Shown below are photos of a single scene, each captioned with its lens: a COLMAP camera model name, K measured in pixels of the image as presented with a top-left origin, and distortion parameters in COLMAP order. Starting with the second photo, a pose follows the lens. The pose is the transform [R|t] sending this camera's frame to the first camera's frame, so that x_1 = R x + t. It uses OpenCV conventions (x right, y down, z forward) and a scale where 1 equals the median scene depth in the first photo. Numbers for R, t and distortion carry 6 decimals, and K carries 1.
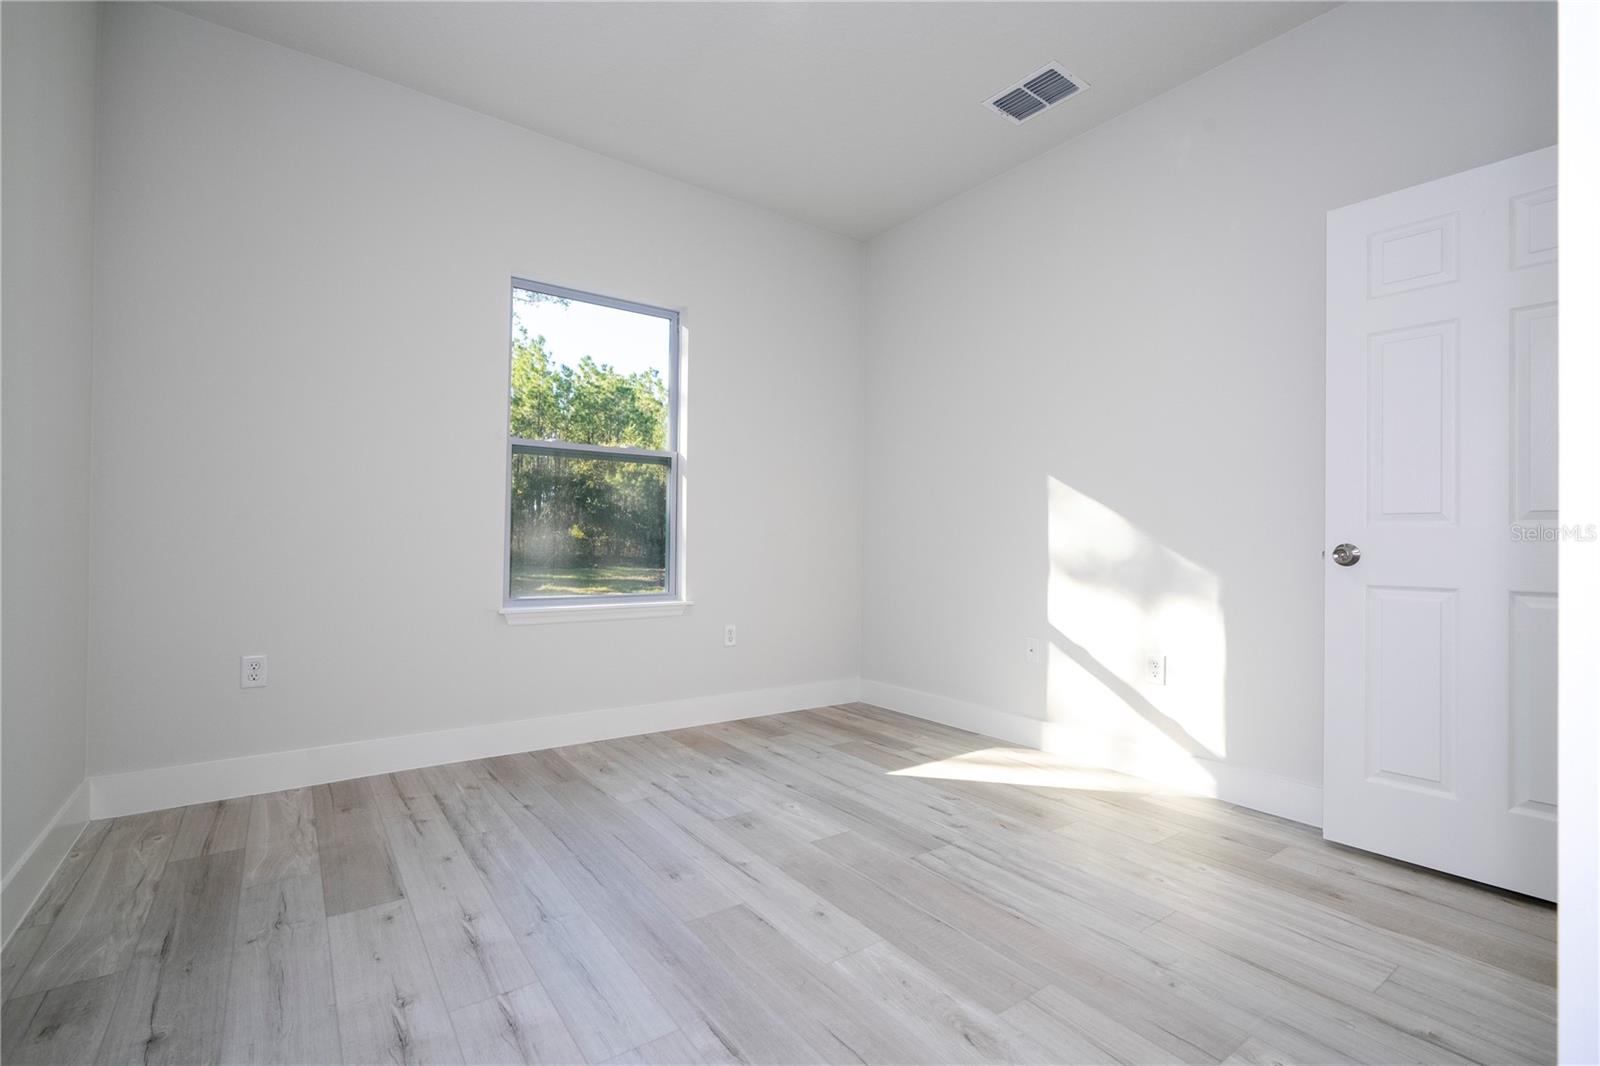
lens RADIAL K [[719.2, 0, 811.0], [0, 719.2, 533.5], [0, 0, 1]] dist [-0.006484, 0.003622]
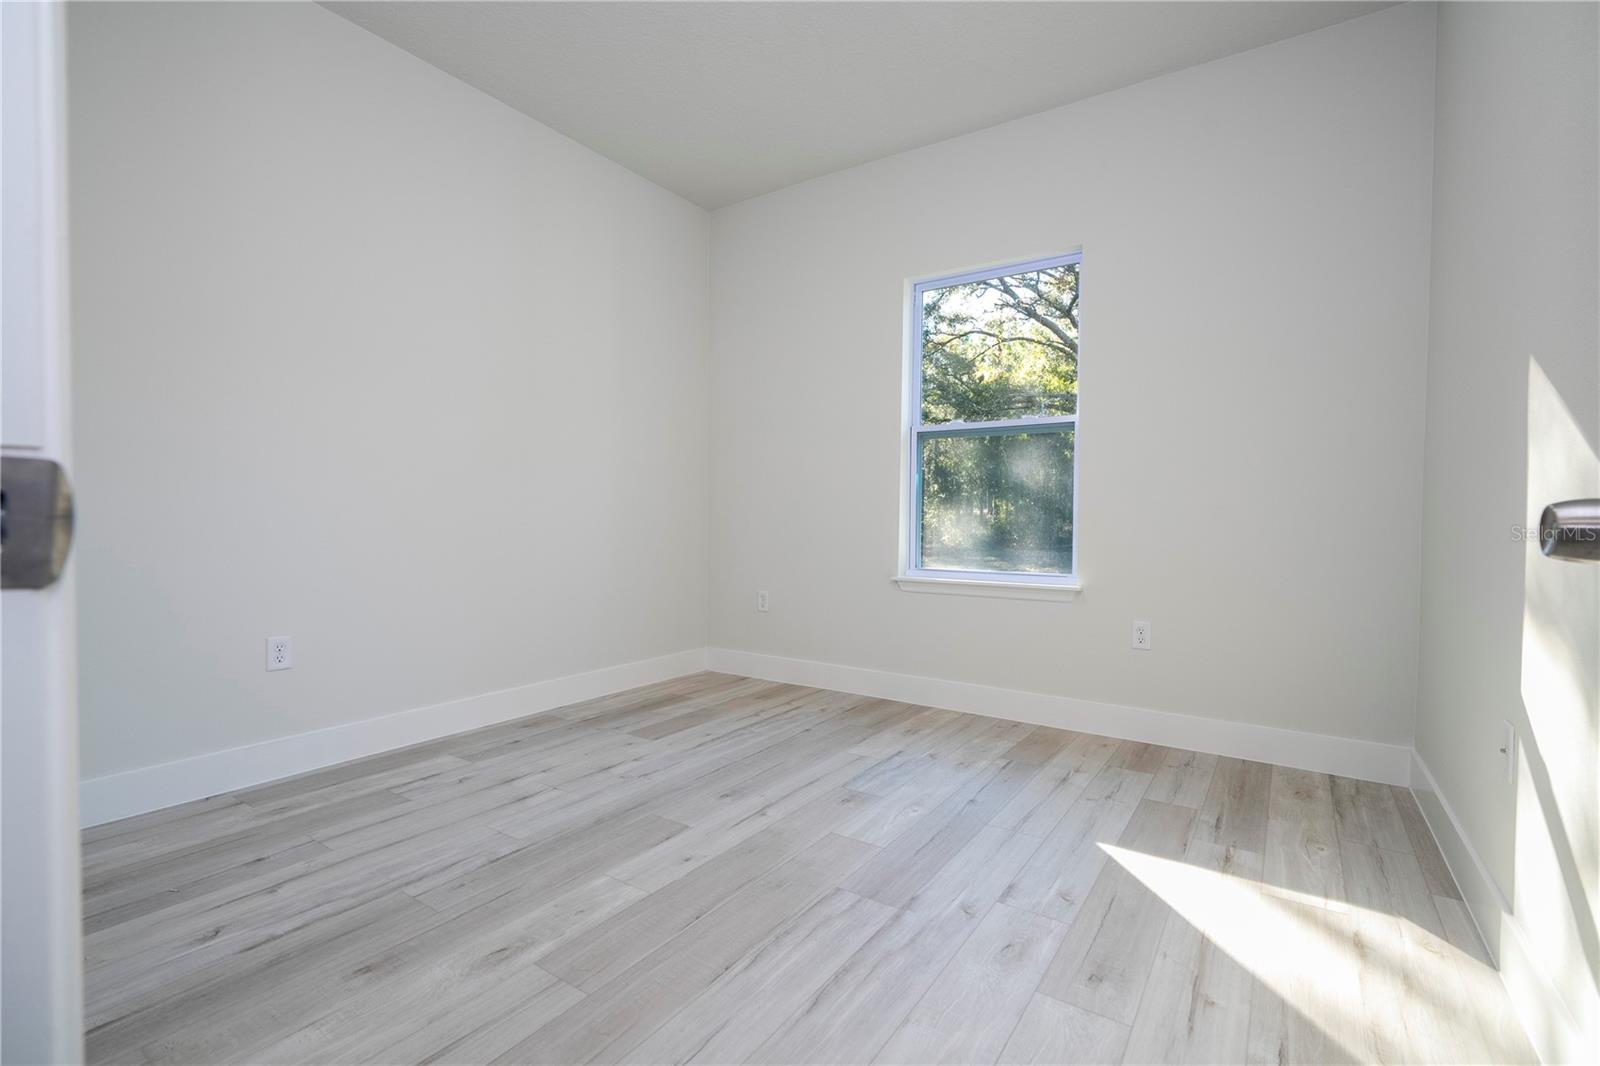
lens RADIAL K [[719.2, 0, 811.0], [0, 719.2, 533.5], [0, 0, 1]] dist [-0.006484, 0.003622]
pose [[0.346998, 0.012404, -0.937784, 0.736482], [0.005277, 0.999871, 0.015177, 0.021218], [0.937851, -0.010215, 0.346888, 0.555676]]
